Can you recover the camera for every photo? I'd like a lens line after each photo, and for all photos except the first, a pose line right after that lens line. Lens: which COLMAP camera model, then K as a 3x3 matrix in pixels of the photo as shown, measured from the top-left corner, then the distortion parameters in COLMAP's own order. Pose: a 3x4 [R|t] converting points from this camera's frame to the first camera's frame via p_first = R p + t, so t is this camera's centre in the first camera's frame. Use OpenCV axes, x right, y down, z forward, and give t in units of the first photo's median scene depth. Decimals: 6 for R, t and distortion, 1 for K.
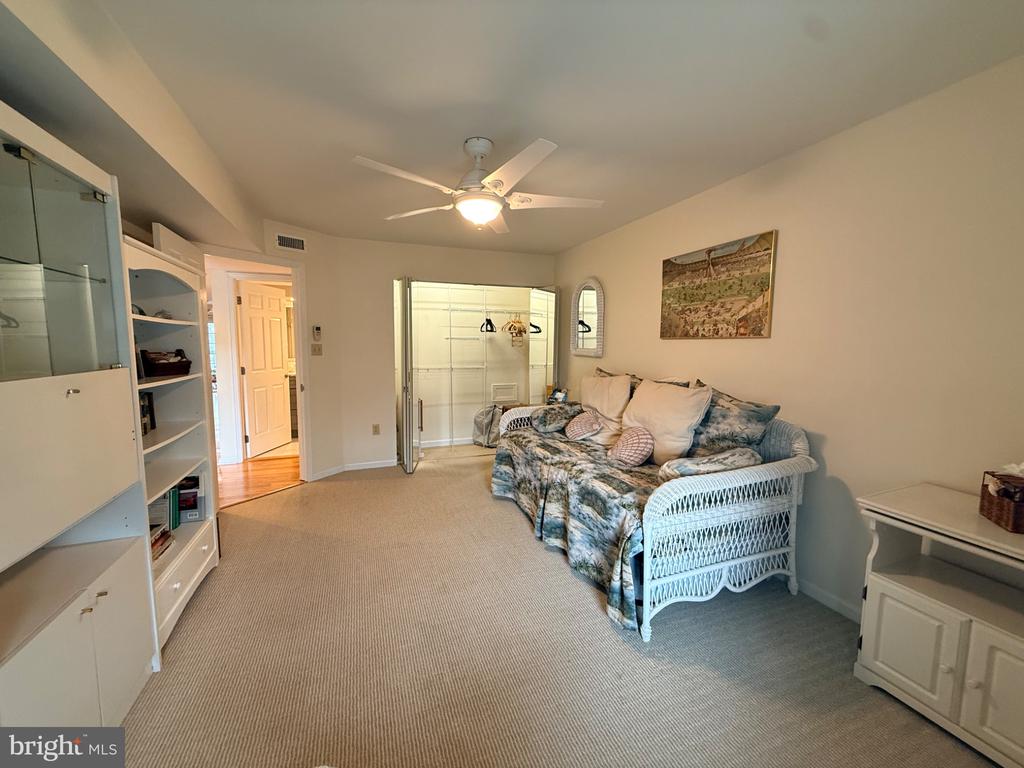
lens RADIAL K [[407.8, 0, 511.0], [0, 407.8, 384.1], [0, 0, 1]] dist [-0.000150, -0.000026]
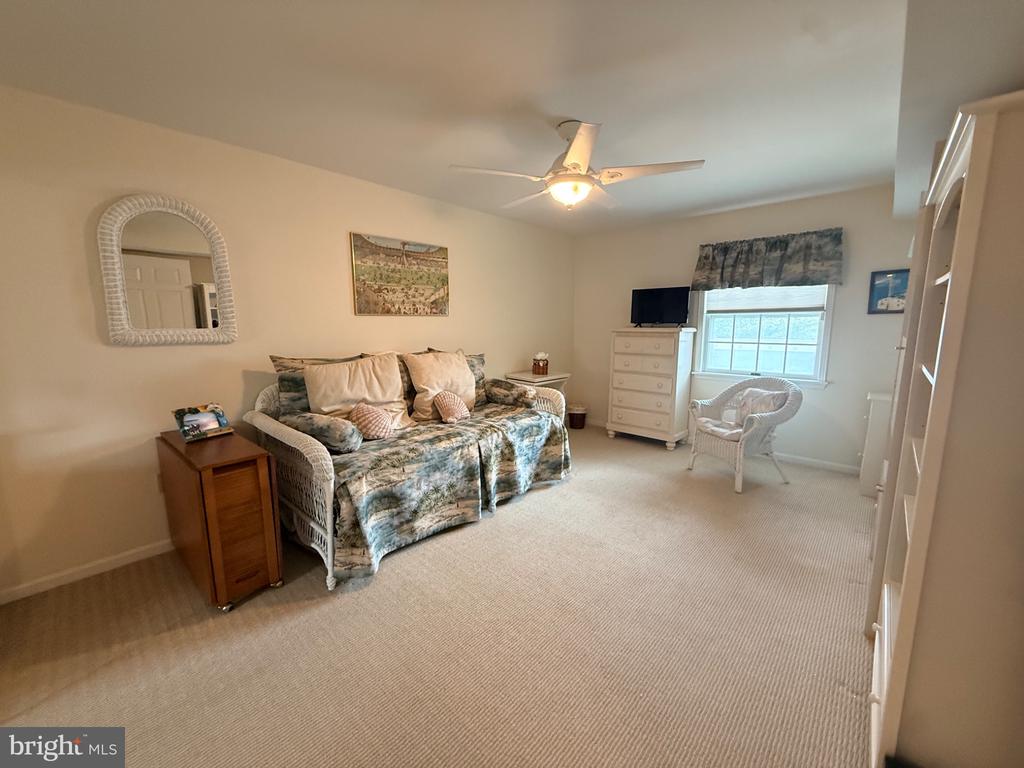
lens RADIAL K [[407.8, 0, 510.6], [0, 407.8, 381.7], [0, 0, 1]] dist [-0.000150, -0.000026]
pose [[-0.456035, -0.130598, 0.880328, -0.789903], [0.094254, 0.976524, 0.193695, -0.128553], [-0.884957, 0.171306, -0.433019, 1.318338]]
